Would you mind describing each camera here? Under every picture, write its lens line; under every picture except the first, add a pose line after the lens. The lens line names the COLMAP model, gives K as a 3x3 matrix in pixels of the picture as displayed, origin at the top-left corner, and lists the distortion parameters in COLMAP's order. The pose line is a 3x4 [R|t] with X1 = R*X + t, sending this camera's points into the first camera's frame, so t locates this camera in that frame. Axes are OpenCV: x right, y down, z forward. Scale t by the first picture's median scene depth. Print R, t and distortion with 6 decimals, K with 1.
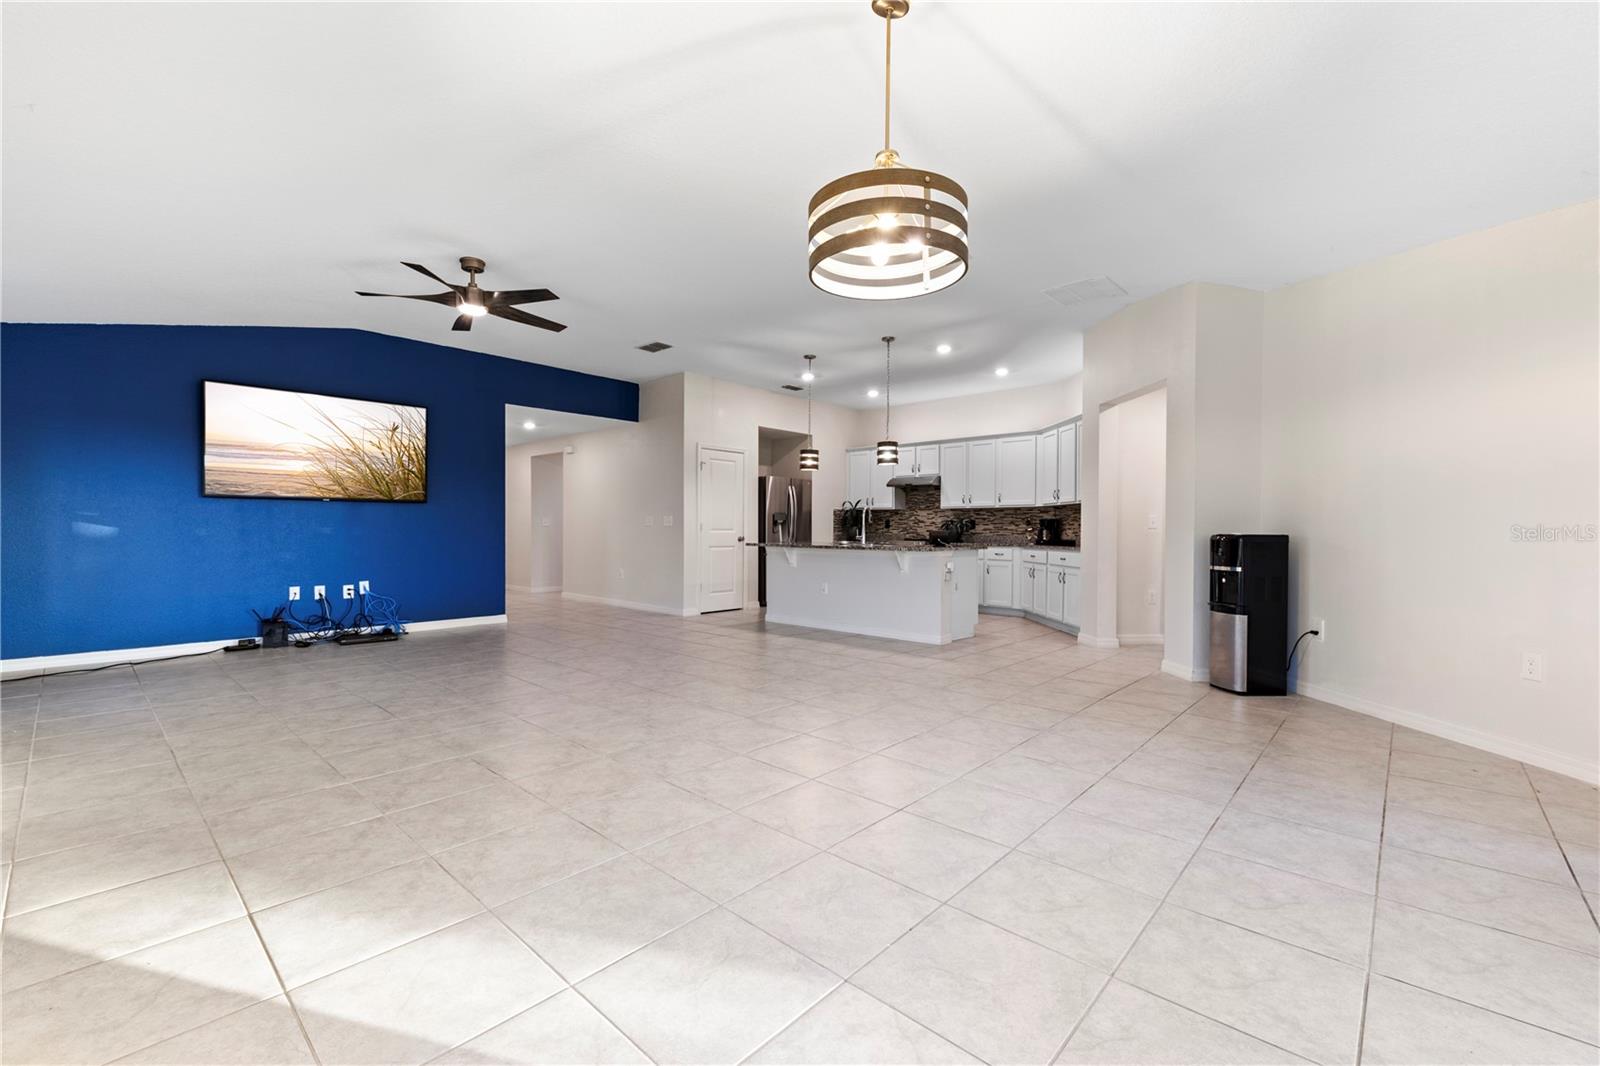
lens RADIAL K [[663.0, 0, 794.5], [0, 663.0, 543.8], [0, 0, 1]] dist [-0.003617, -0.002750]
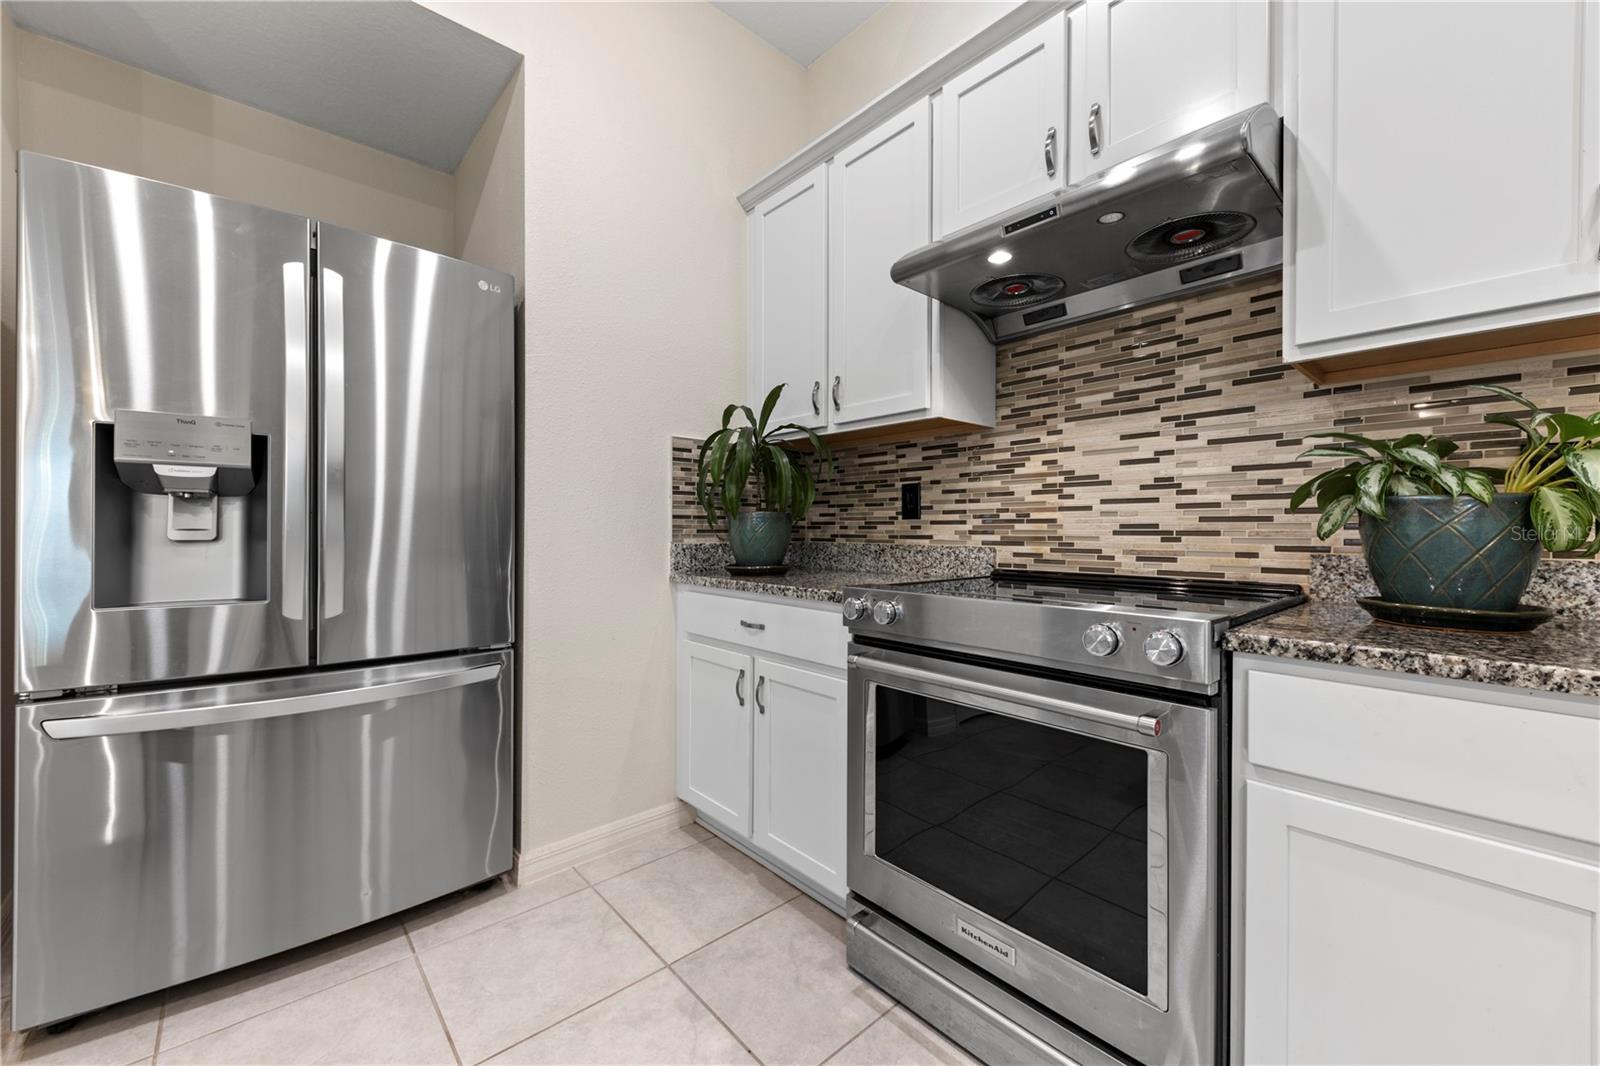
lens RADIAL K [[616.5, 0, 805.2], [0, 616.5, 536.0], [0, 0, 1]] dist [0.008251, 0.000013]
pose [[0.995923, -0.004085, -0.090115, 0.151238], [0.003144, 0.999939, -0.010590, -0.018768], [0.090152, 0.010263, 0.995875, 0.965977]]
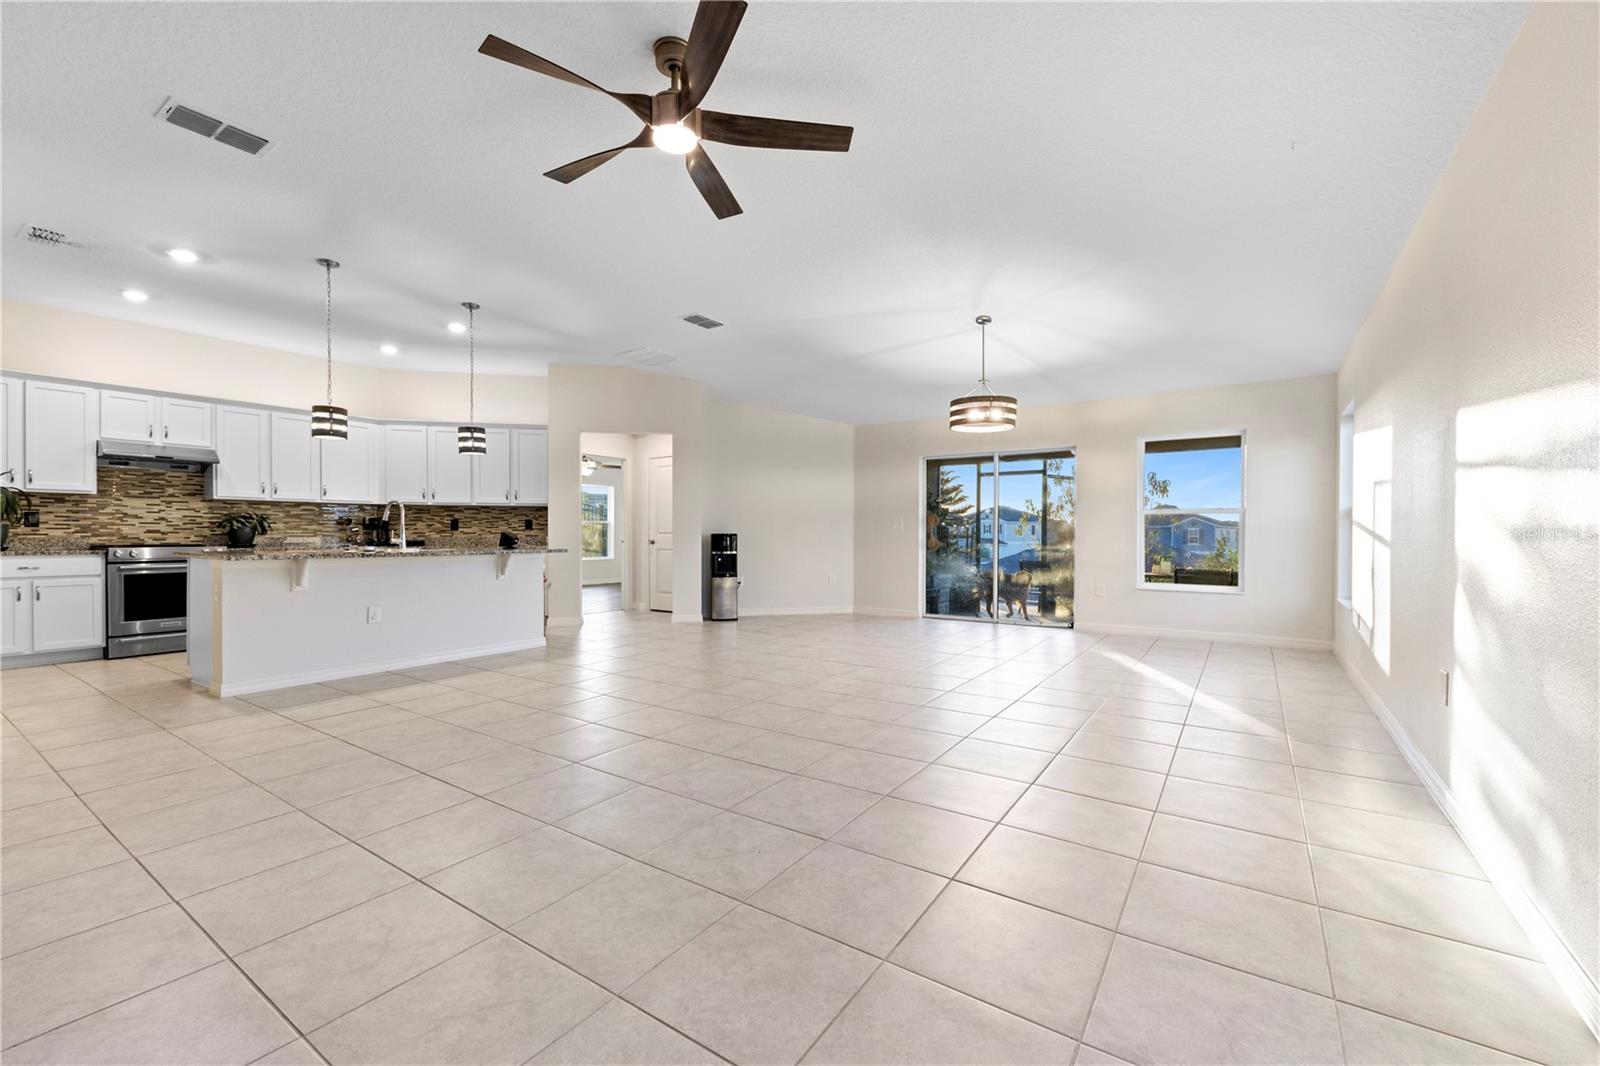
lens RADIAL K [[663.0, 0, 815.8], [0, 663.0, 540.8], [0, 0, 1]] dist [-0.003617, -0.002750]
pose [[-0.166698, -0.015901, 0.985880, -0.606066], [0.017654, 0.999662, 0.019108, -0.013244], [-0.985850, 0.020590, -0.166361, 0.566271]]
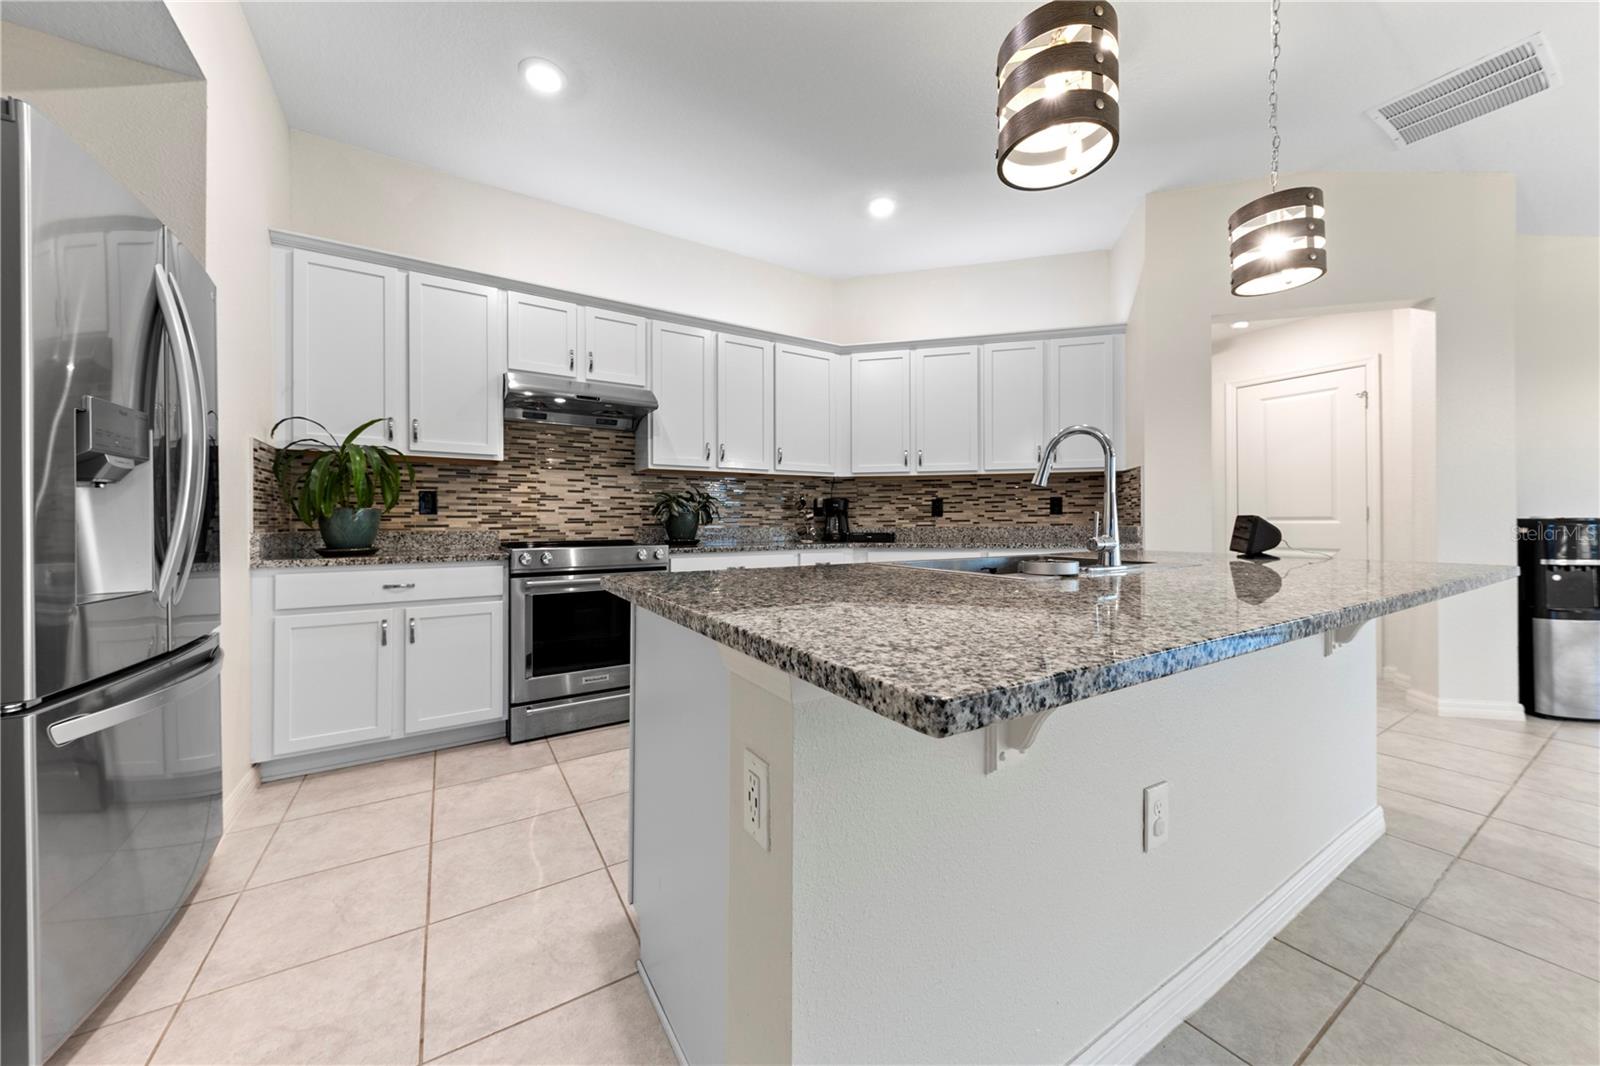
lens RADIAL K [[567.7, 0, 804.0], [0, 567.7, 519.7], [0, 0, 1]] dist [0.006360, -0.000549]
pose [[0.253939, -0.004771, 0.967208, -0.122186], [0.024932, 0.999688, -0.001614, -0.018395], [-0.966899, 0.024524, 0.253979, 0.902289]]
